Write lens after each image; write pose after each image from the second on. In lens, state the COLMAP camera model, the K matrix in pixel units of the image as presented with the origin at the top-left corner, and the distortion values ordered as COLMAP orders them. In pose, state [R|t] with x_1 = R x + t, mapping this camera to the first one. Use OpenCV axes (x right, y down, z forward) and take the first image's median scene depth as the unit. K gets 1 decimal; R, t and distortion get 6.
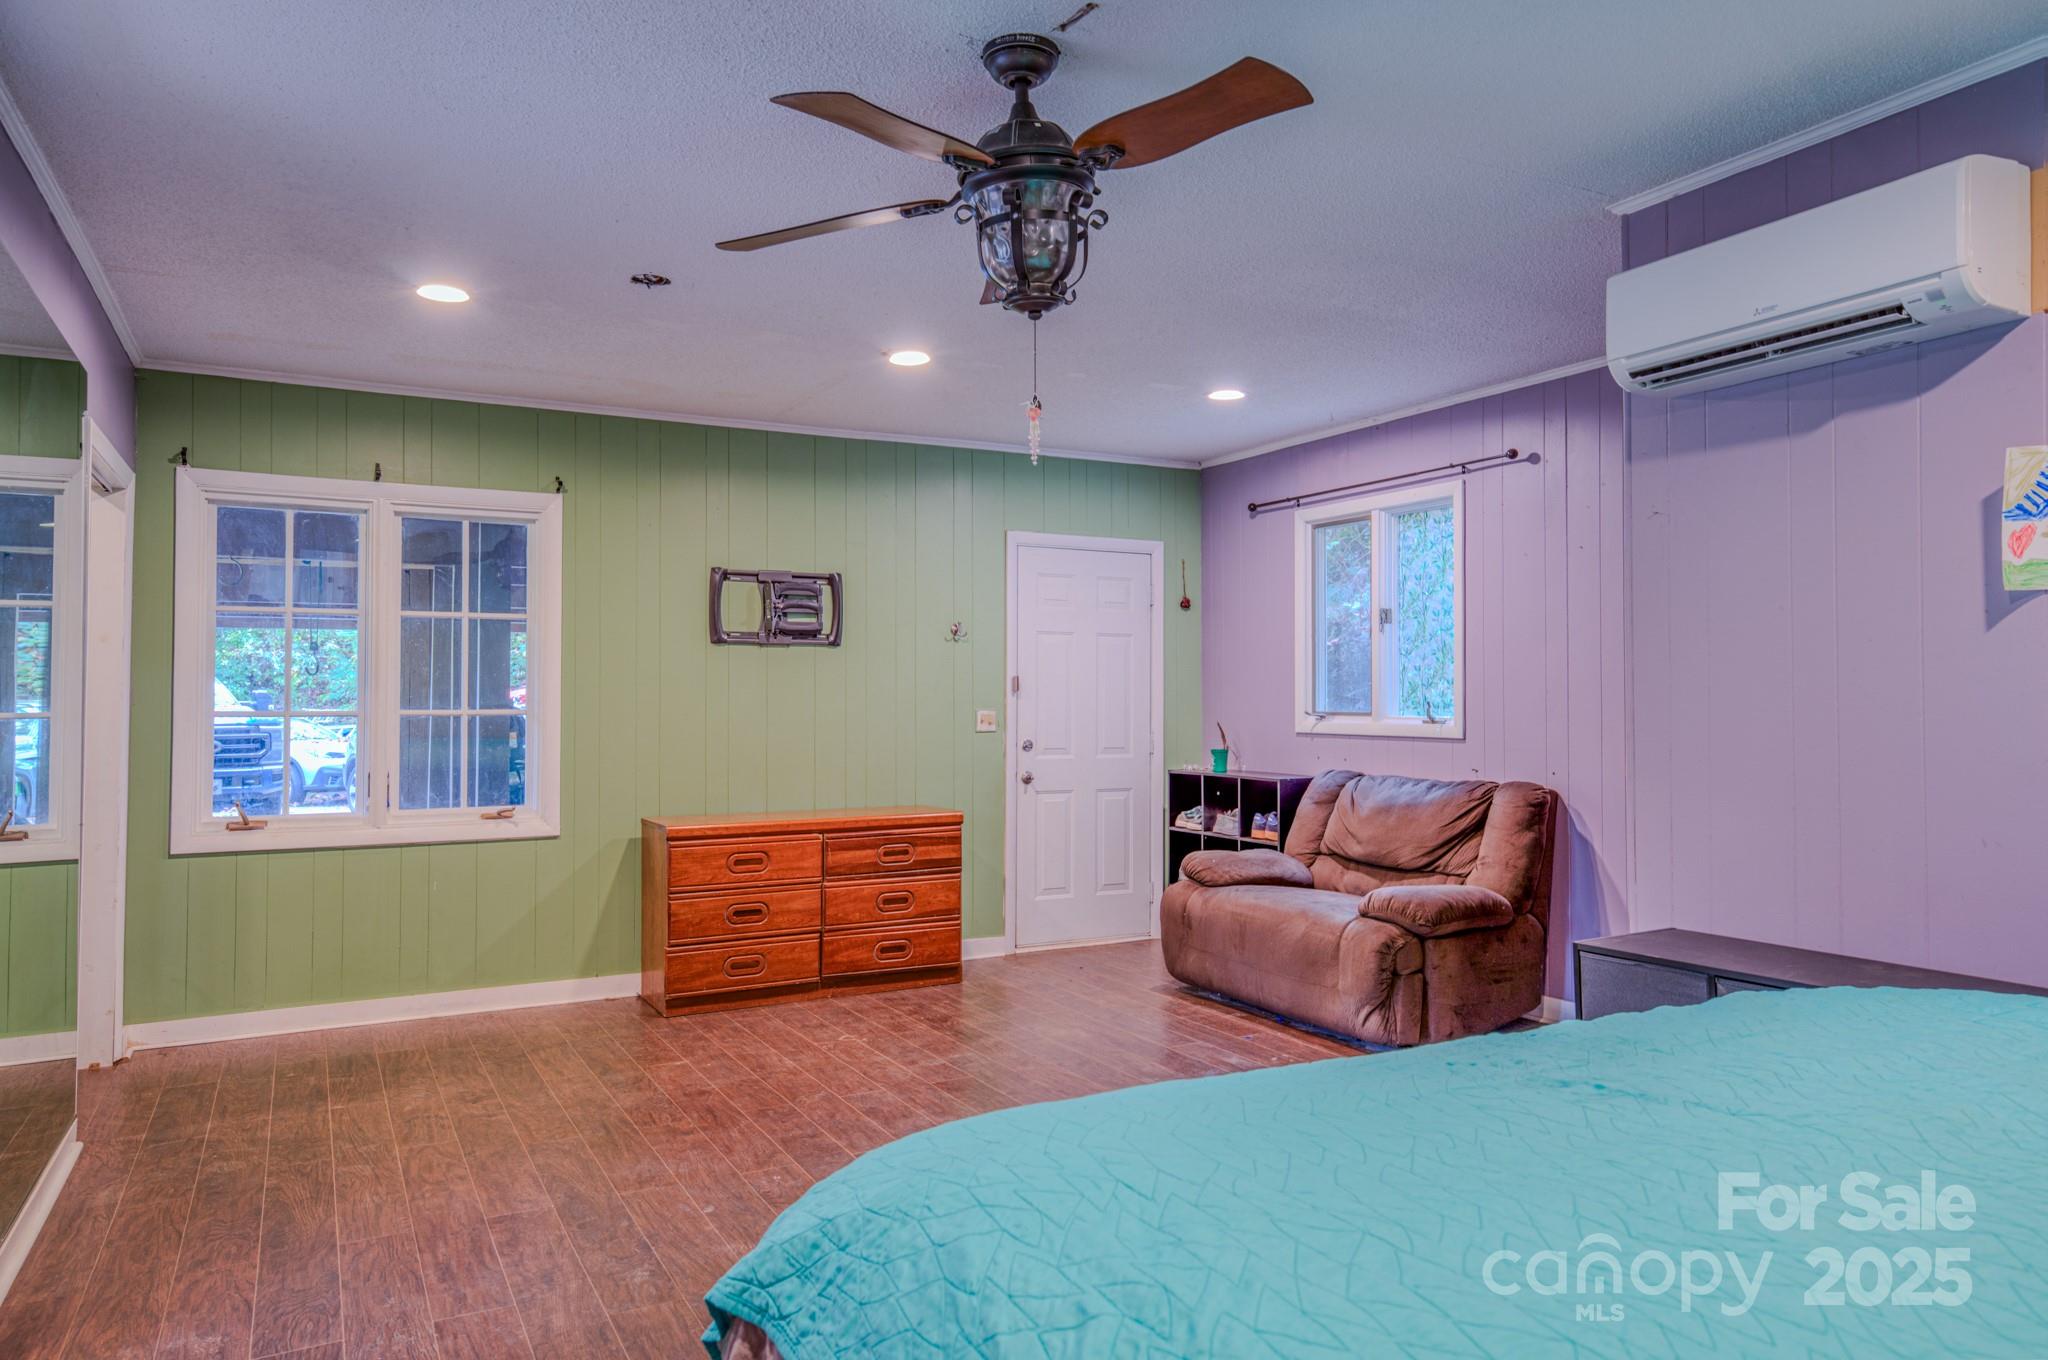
lens RADIAL K [[1356.2, 0, 1030.1], [0, 1356.2, 678.2], [0, 0, 1]] dist [0.004866, 0.001098]
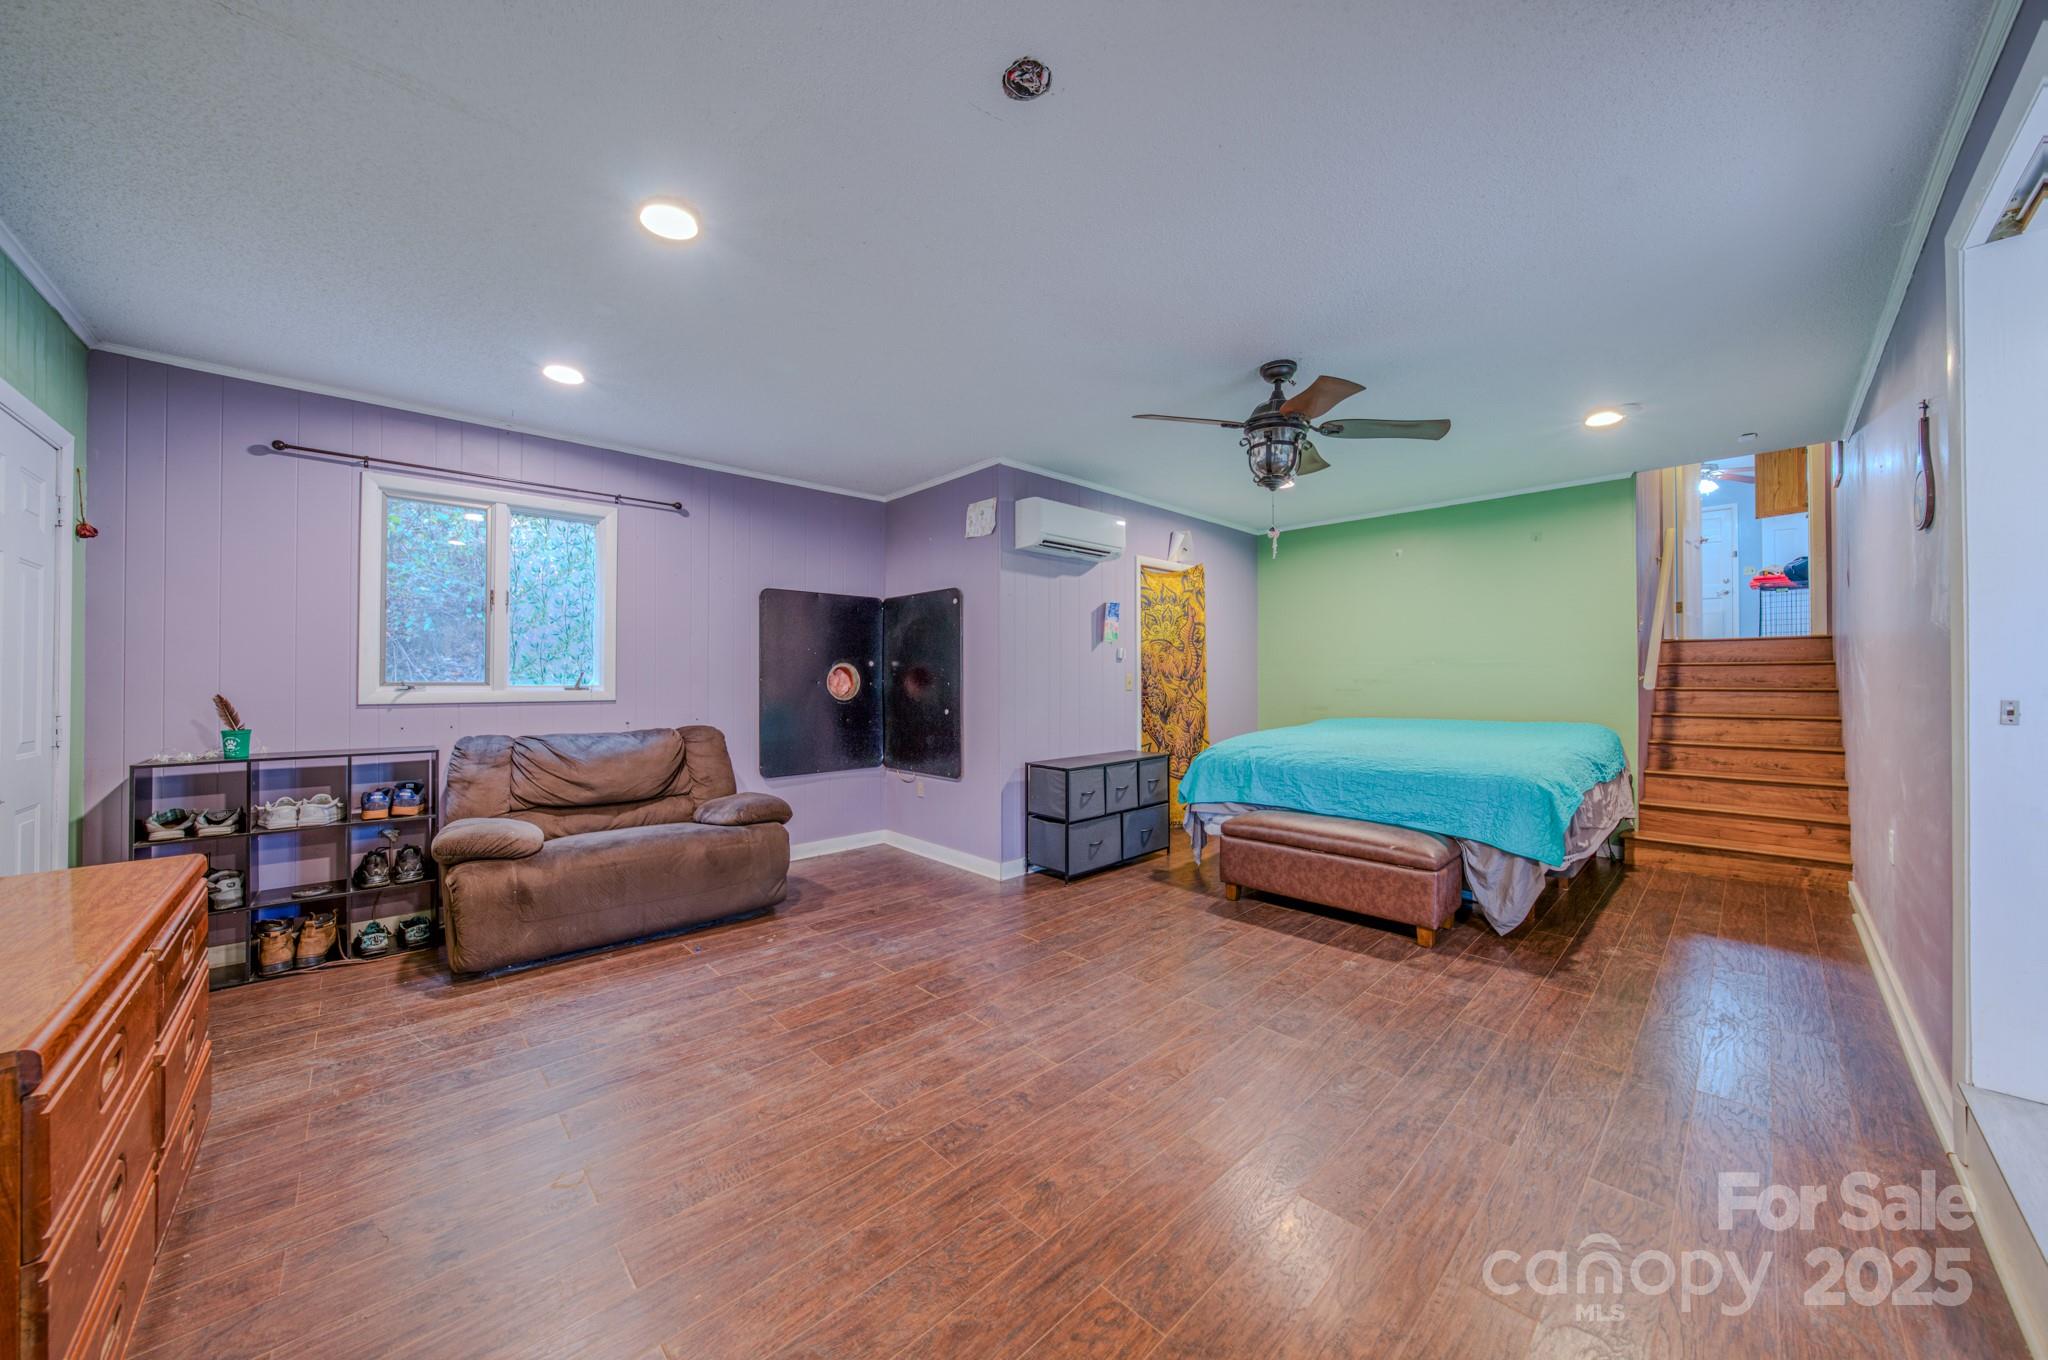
lens RADIAL K [[705.6, 0, 1034.1], [0, 705.6, 678.6], [0, 0, 1]] dist [-0.017426, 0.000108]
pose [[-0.269638, 0.000707, 0.962961, -0.560057], [-0.015304, 0.999870, -0.005020, 0.023962], [-0.962840, -0.016090, -0.269593, 0.954445]]
